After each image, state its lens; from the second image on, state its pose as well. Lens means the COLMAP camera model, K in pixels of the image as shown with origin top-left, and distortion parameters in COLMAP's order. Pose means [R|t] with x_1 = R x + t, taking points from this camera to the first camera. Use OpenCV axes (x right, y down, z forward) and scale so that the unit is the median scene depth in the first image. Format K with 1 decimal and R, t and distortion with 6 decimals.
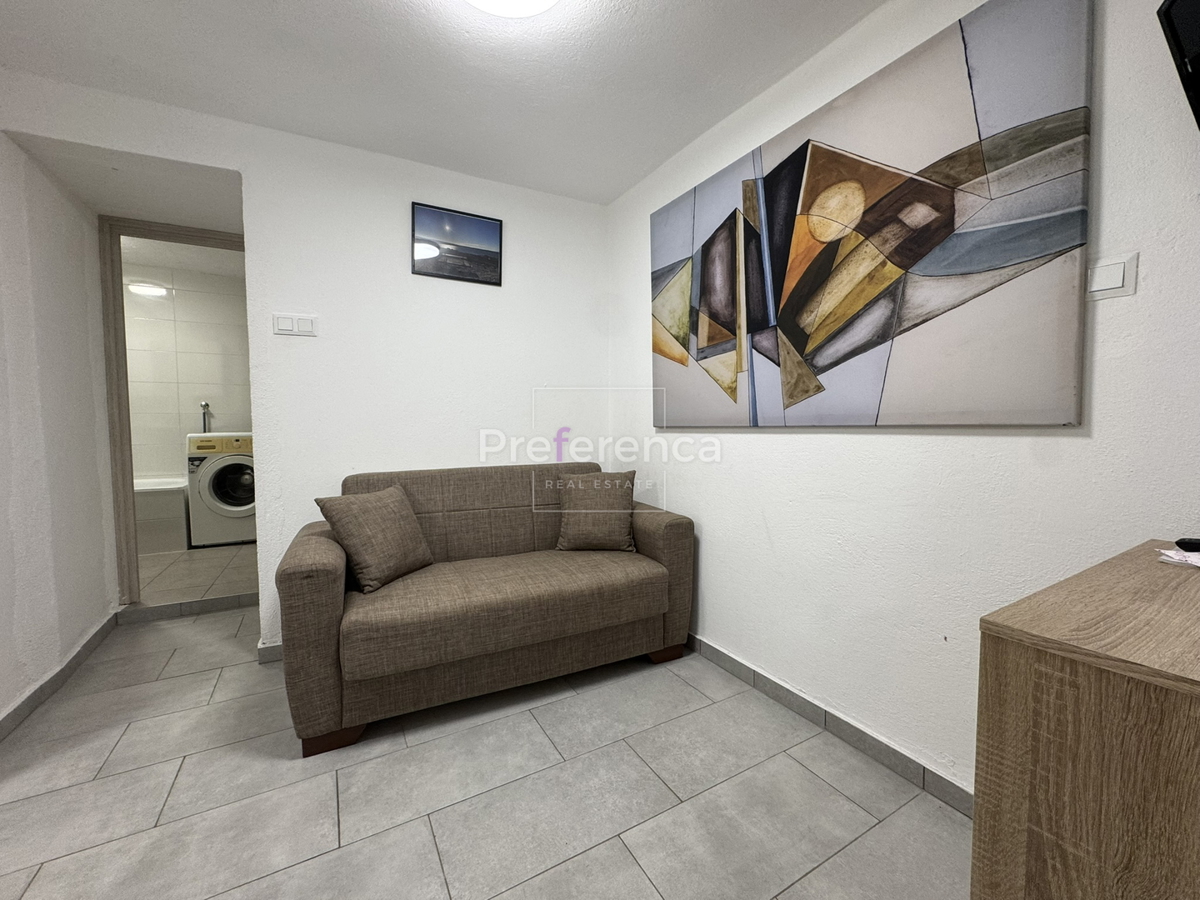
lens RADIAL K [[480.2, 0, 599.0], [0, 480.2, 448.8], [0, 0, 1]] dist [-0.004954, 0.000776]
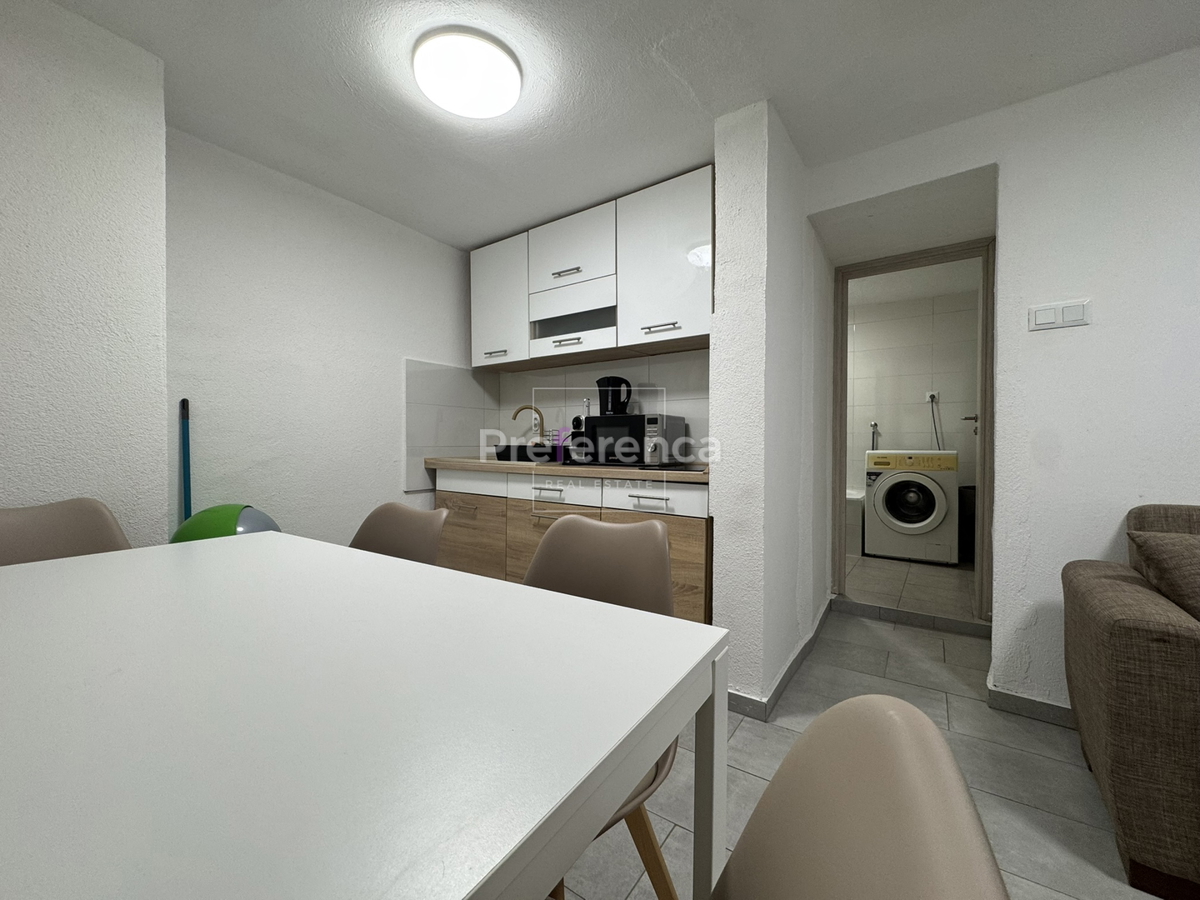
lens RADIAL K [[480.2, 0, 599.0], [0, 480.2, 448.8], [0, 0, 1]] dist [-0.004954, 0.000776]
pose [[0.437659, 0.010213, -0.899083, -0.252504], [-0.055026, 0.998365, -0.015445, 0.028794], [0.897456, 0.056233, 0.437505, -0.063146]]
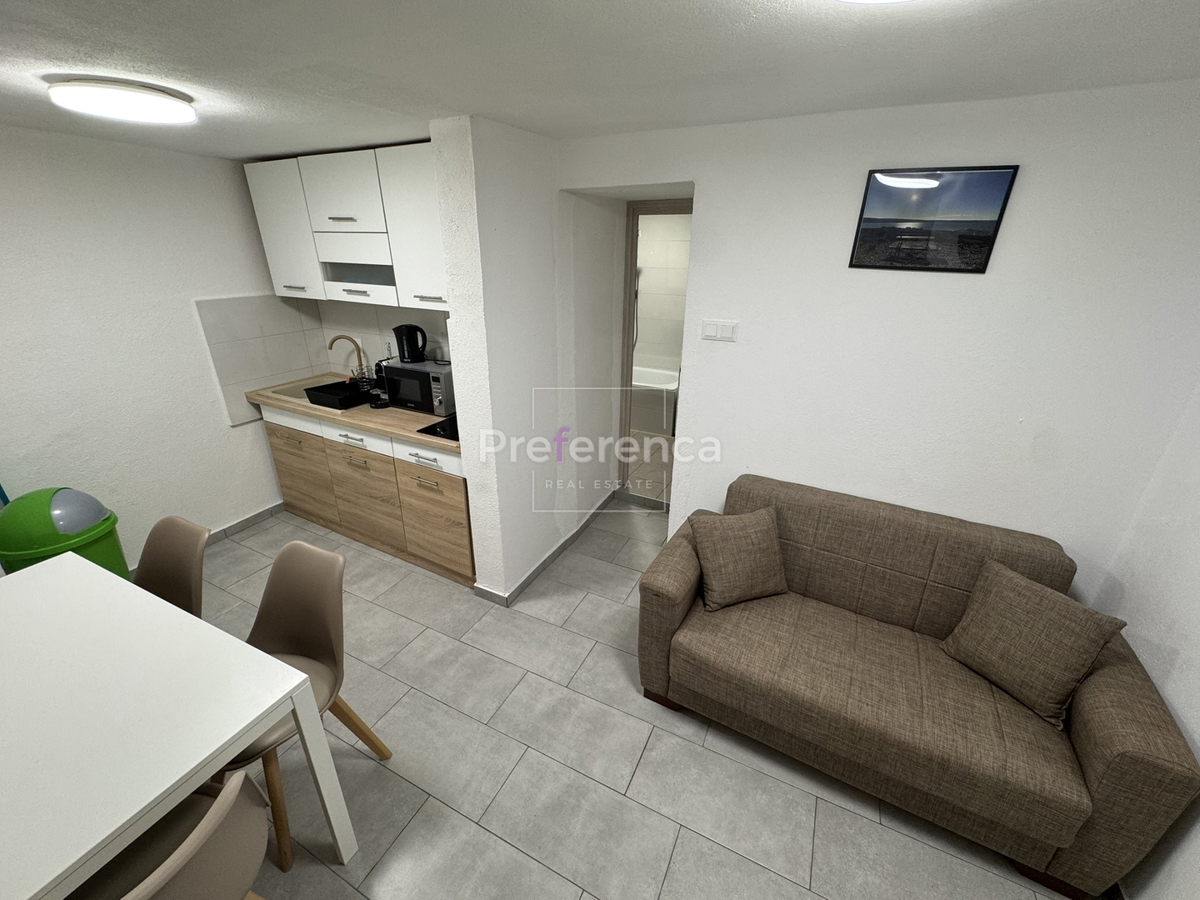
lens RADIAL K [[480.2, 0, 599.0], [0, 480.2, 448.8], [0, 0, 1]] dist [-0.004954, 0.000776]
pose [[0.559646, 0.324243, -0.762668, 0.109635], [-0.060264, 0.933770, 0.352764, -0.397504], [0.826538, -0.151461, 0.542121, 0.188079]]
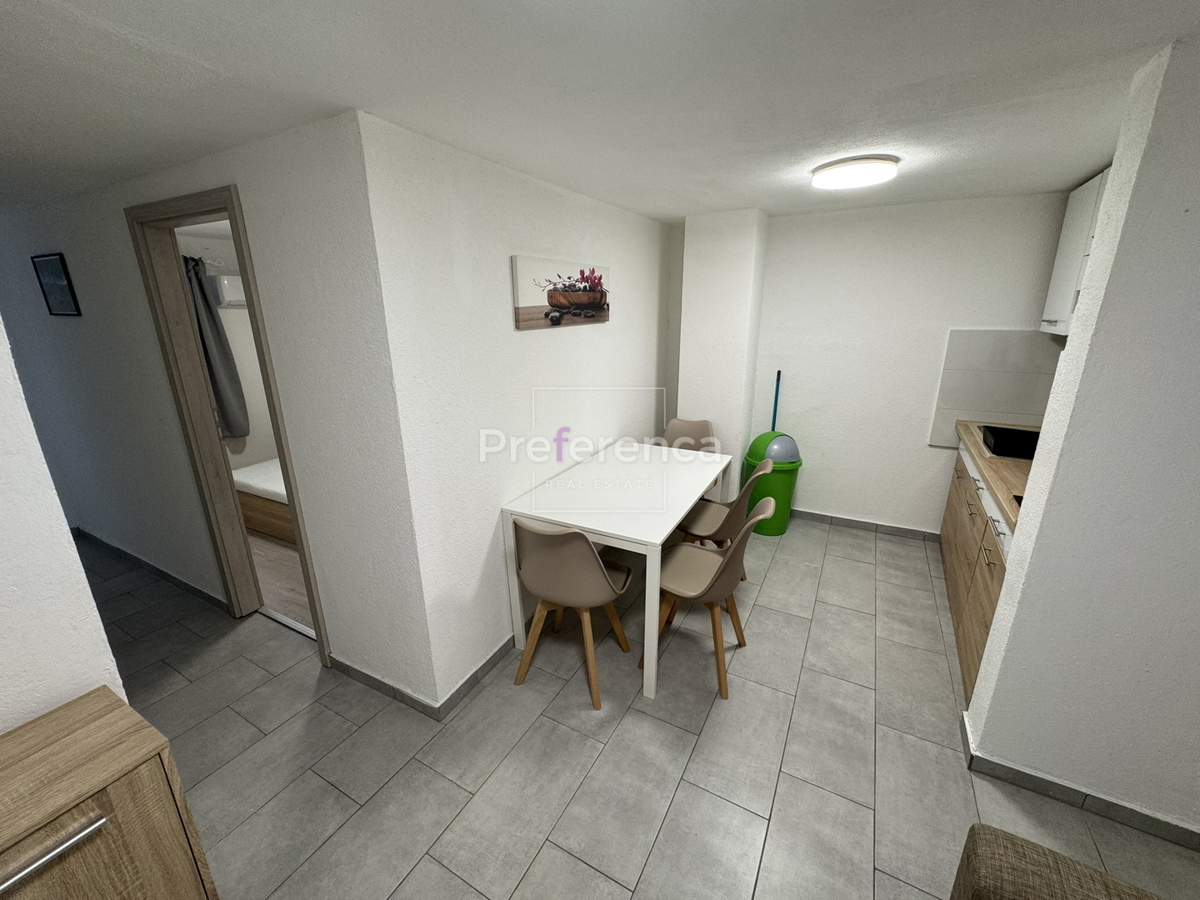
lens RADIAL K [[480.2, 0, 599.0], [0, 480.2, 448.8], [0, 0, 1]] dist [-0.004954, 0.000776]
pose [[-0.853257, 0.152050, -0.498832, 0.051505], [-0.024434, 0.943843, 0.329488, -0.355206], [0.520918, 0.293327, -0.801626, 0.818760]]
